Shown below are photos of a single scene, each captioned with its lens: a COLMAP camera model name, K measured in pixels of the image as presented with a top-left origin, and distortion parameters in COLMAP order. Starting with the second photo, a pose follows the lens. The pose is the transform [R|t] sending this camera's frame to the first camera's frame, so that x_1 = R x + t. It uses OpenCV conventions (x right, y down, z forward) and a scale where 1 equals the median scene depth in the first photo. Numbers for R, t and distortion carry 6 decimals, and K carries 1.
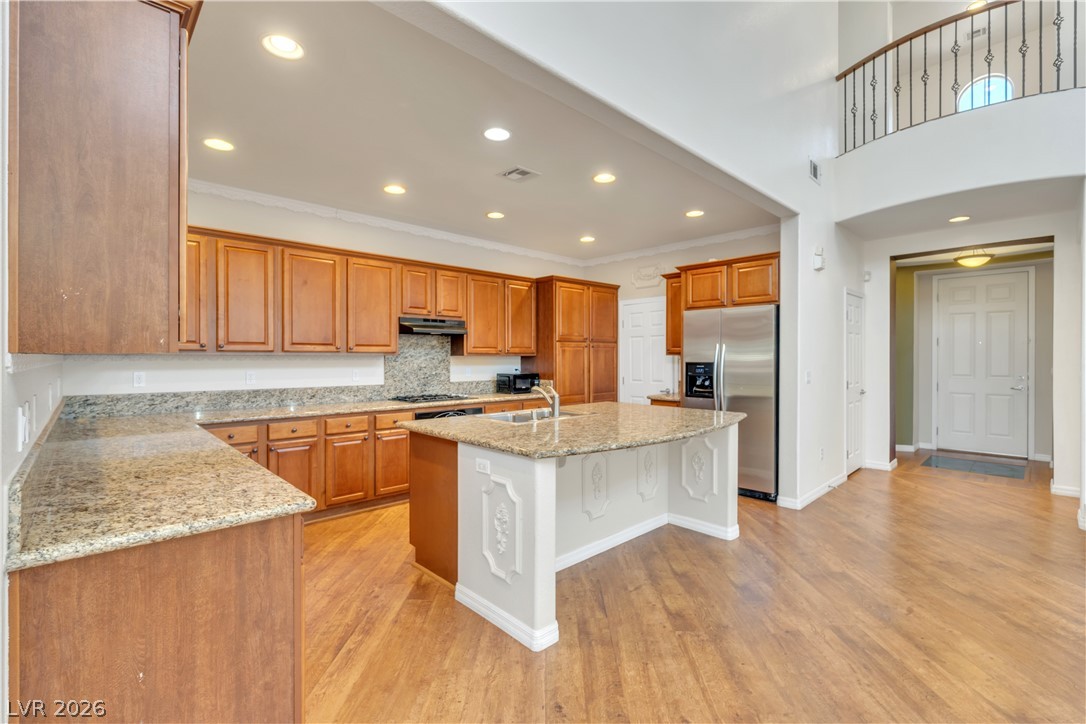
lens RADIAL K [[476.6, 0, 539.7], [0, 476.6, 357.7], [0, 0, 1]] dist [-0.003213, -0.000029]
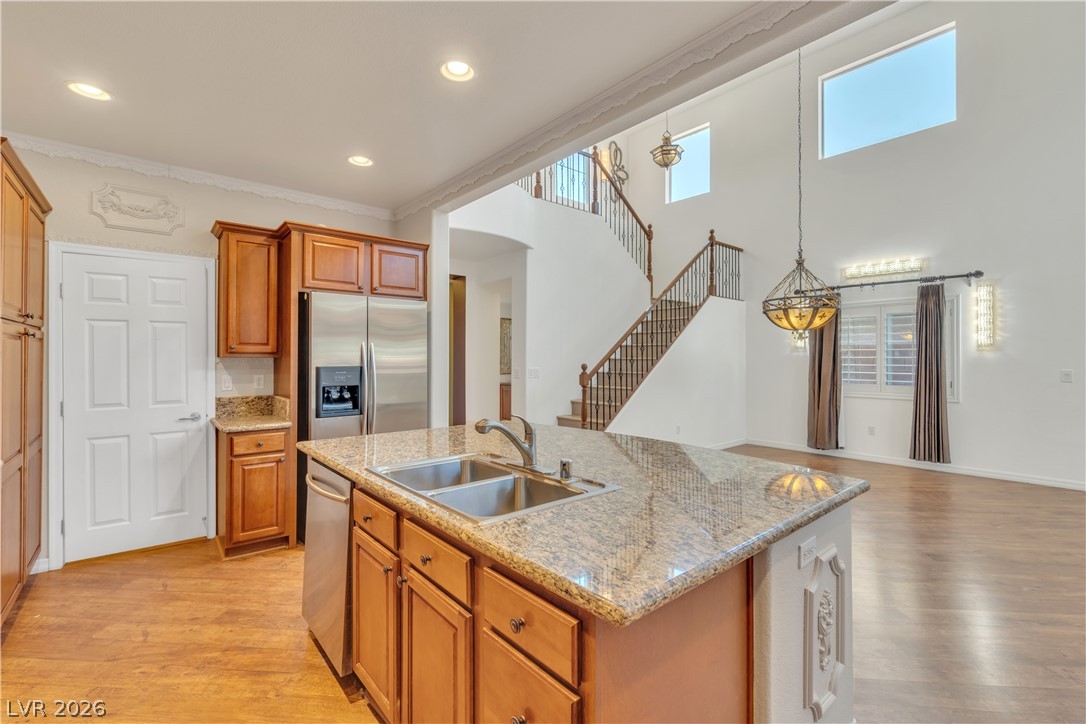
lens RADIAL K [[476.6, 0, 539.7], [0, 476.6, 357.7], [0, 0, 1]] dist [-0.003213, -0.000029]
pose [[0.063362, 0.001663, 0.997989, -0.362717], [0.002873, 0.999994, -0.001849, -0.001968], [-0.997986, 0.002985, 0.063357, 0.655781]]
